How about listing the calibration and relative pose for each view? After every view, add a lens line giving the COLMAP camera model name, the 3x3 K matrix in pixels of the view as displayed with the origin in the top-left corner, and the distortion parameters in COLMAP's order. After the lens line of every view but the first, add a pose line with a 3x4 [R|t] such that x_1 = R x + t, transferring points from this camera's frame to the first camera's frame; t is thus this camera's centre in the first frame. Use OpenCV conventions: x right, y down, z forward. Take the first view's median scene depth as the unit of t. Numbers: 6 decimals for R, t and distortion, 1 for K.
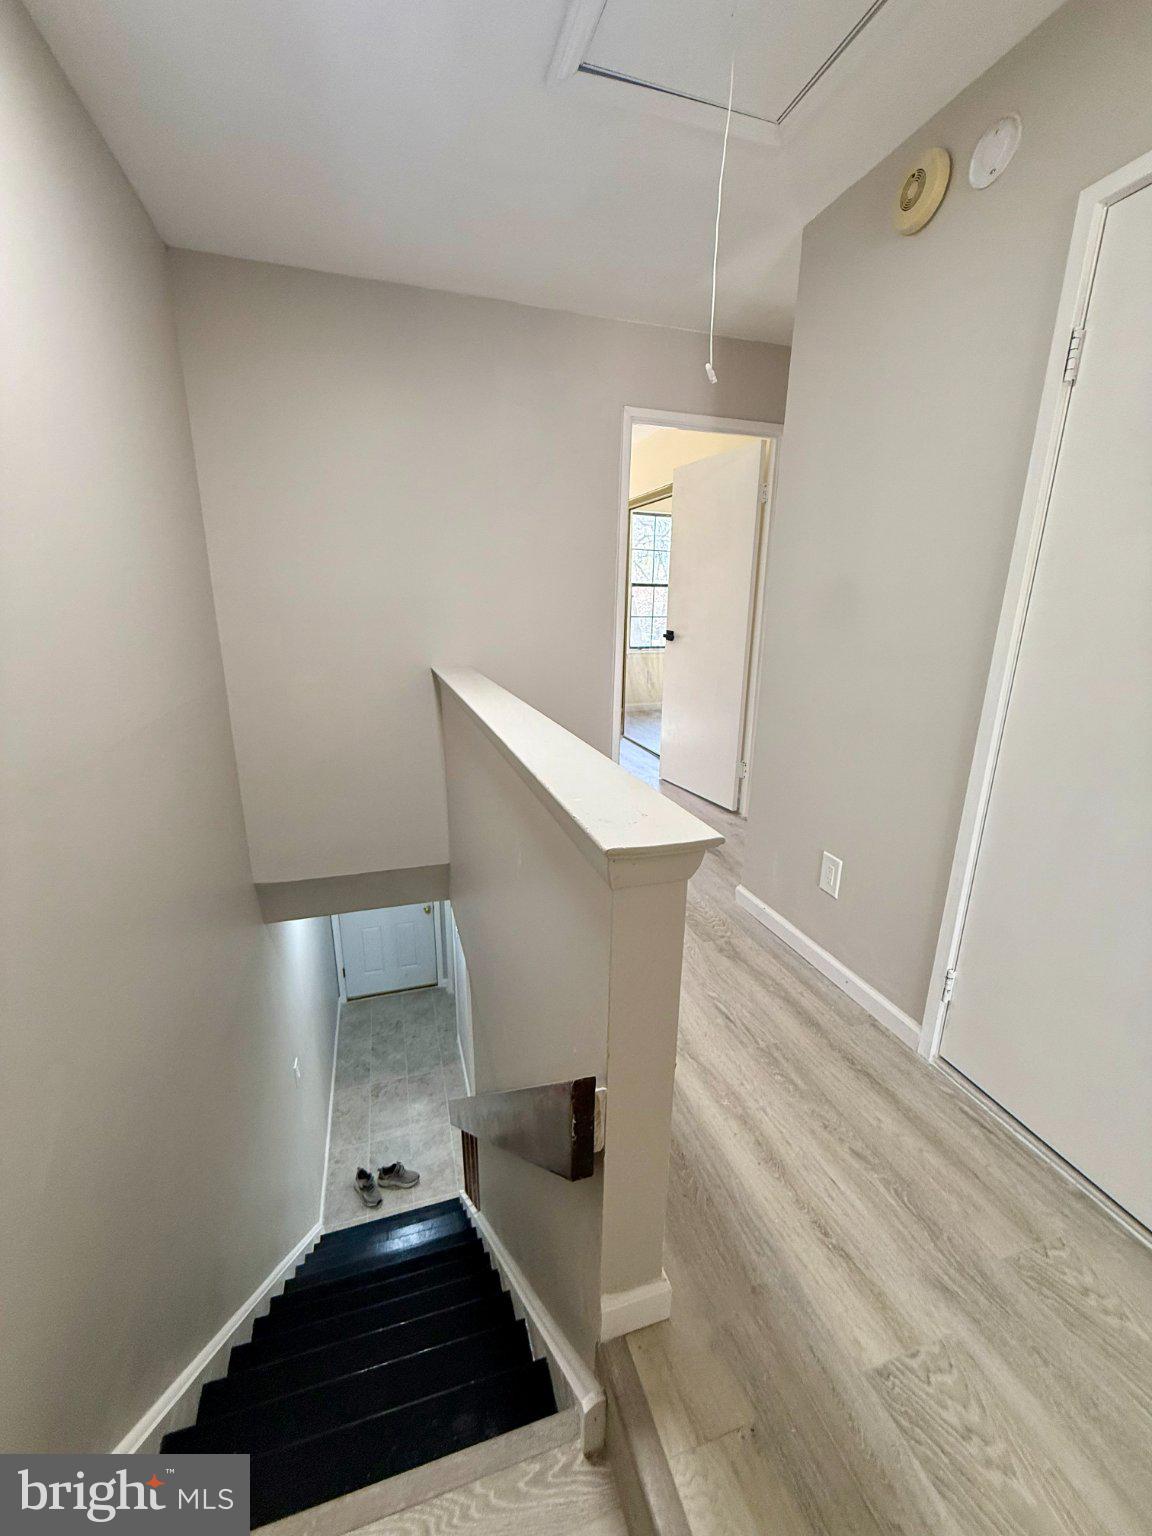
lens RADIAL K [[614.7, 0, 575.2], [0, 614.7, 761.8], [0, 0, 1]] dist [-0.003848, -0.000567]
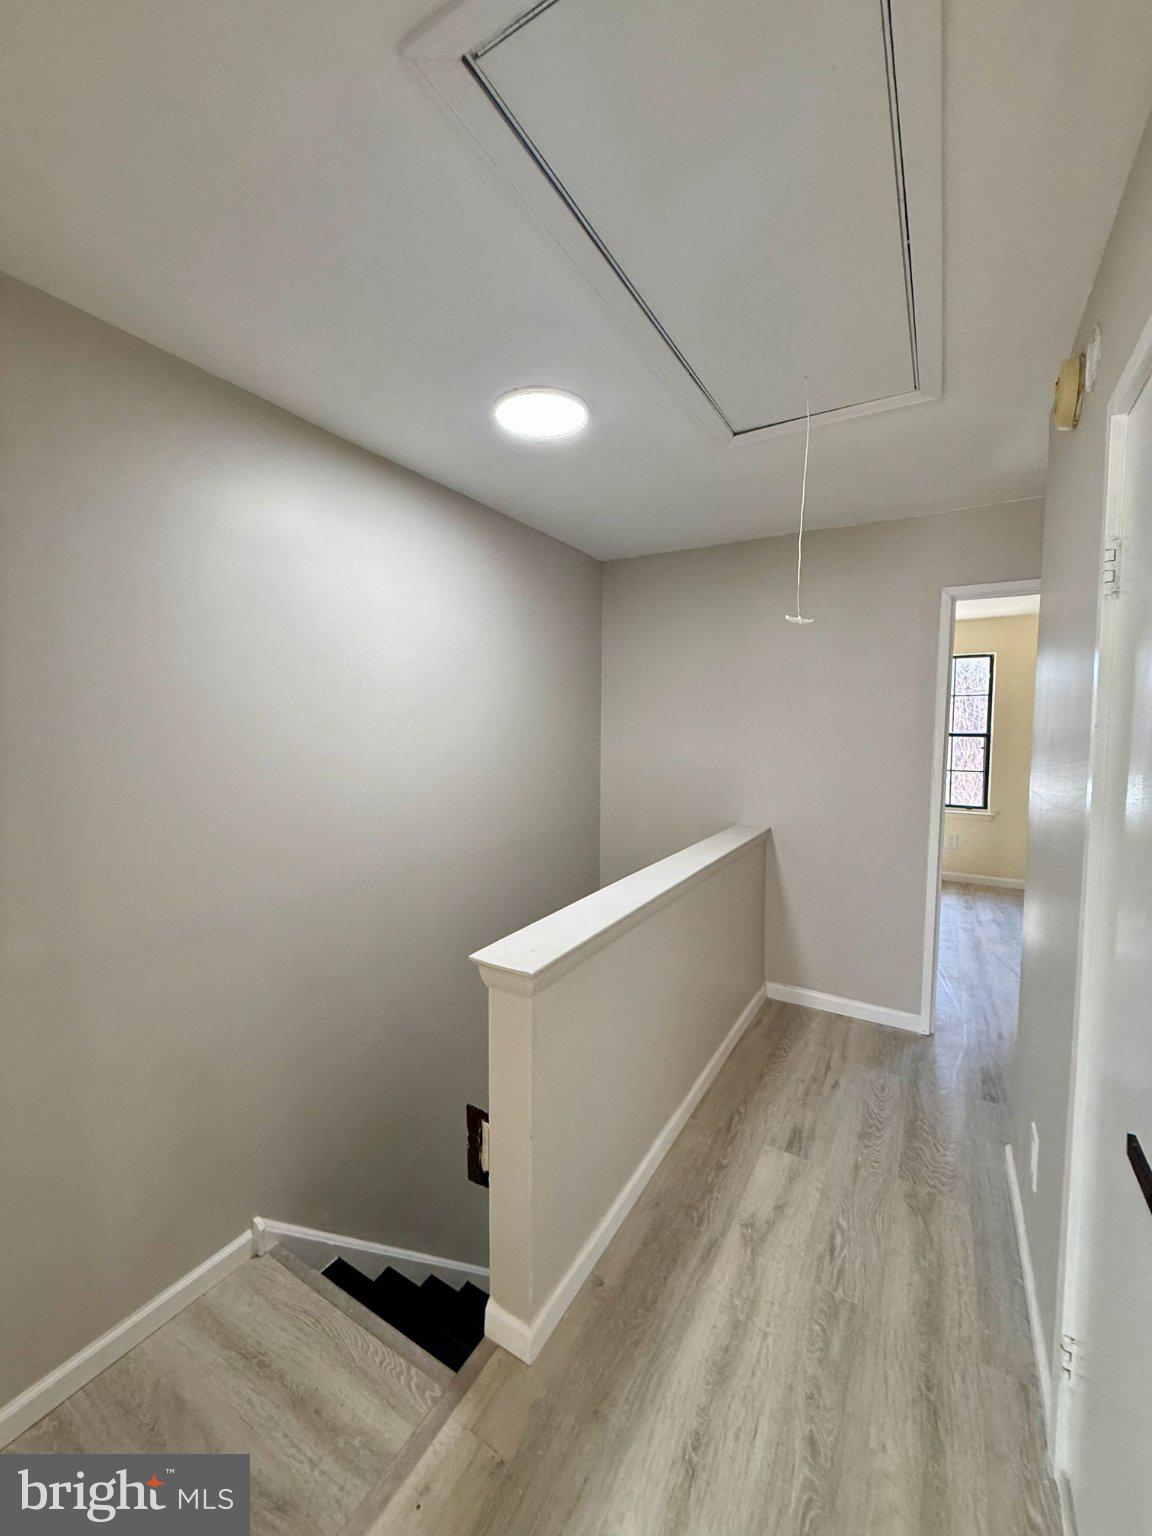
lens RADIAL K [[619.3, 0, 580.3], [0, 619.3, 762.5], [0, 0, 1]] dist [-0.001762, 0.000158]
pose [[0.662189, 0.039128, -0.748315, 0.873000], [-0.189294, 0.974982, -0.116527, -0.145881], [0.725034, 0.218814, 0.653028, -0.033779]]
